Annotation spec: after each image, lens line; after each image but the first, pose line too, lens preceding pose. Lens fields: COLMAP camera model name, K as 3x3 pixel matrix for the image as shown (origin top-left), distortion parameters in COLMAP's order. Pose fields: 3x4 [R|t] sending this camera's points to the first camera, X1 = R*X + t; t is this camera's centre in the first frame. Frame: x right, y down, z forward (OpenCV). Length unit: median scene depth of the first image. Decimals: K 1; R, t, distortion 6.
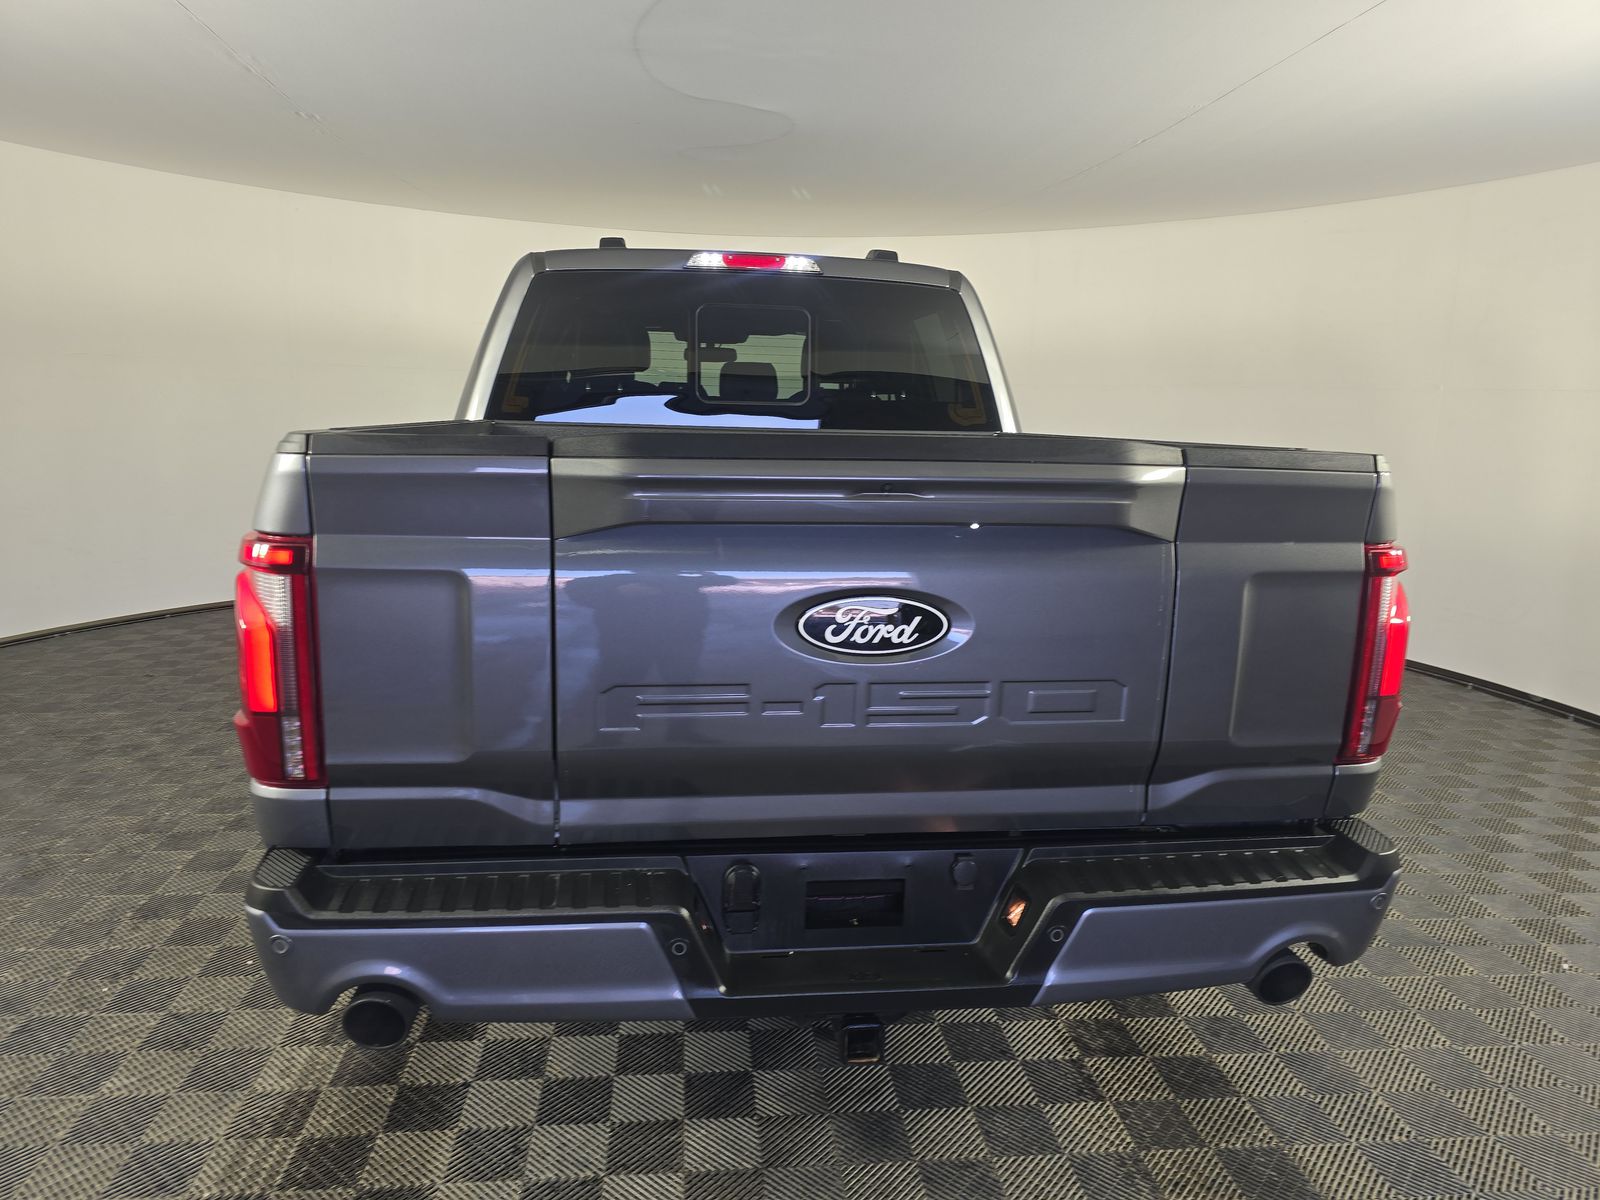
lens RADIAL K [[1044.8, 0, 779.2], [0, 1044.8, 604.4], [0, 0, 1]] dist [0.055673, -0.057421]
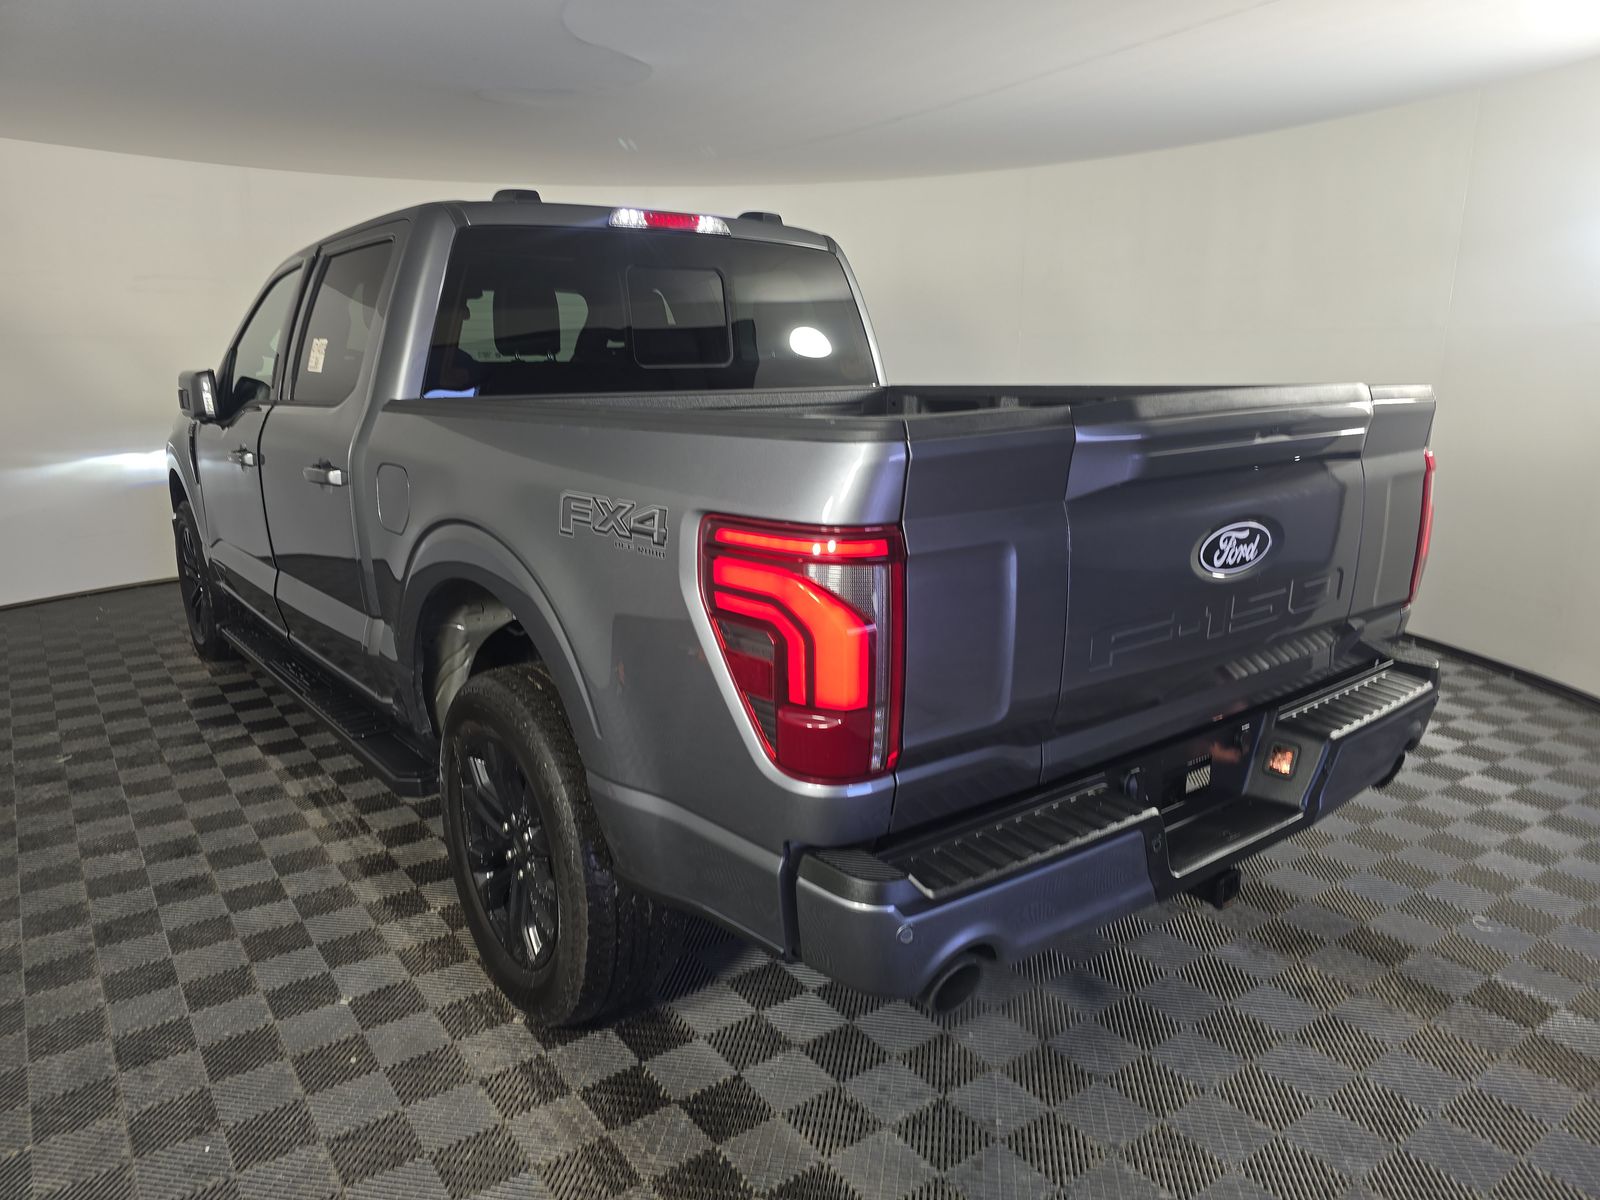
lens RADIAL K [[1044.8, 0, 779.2], [0, 1044.8, 604.4], [0, 0, 1]] dist [0.055673, -0.057421]
pose [[0.869672, -0.144283, 0.472074, -0.453063], [0.122514, 0.989497, 0.076726, -0.034743], [-0.478186, -0.008891, 0.878214, 0.085234]]
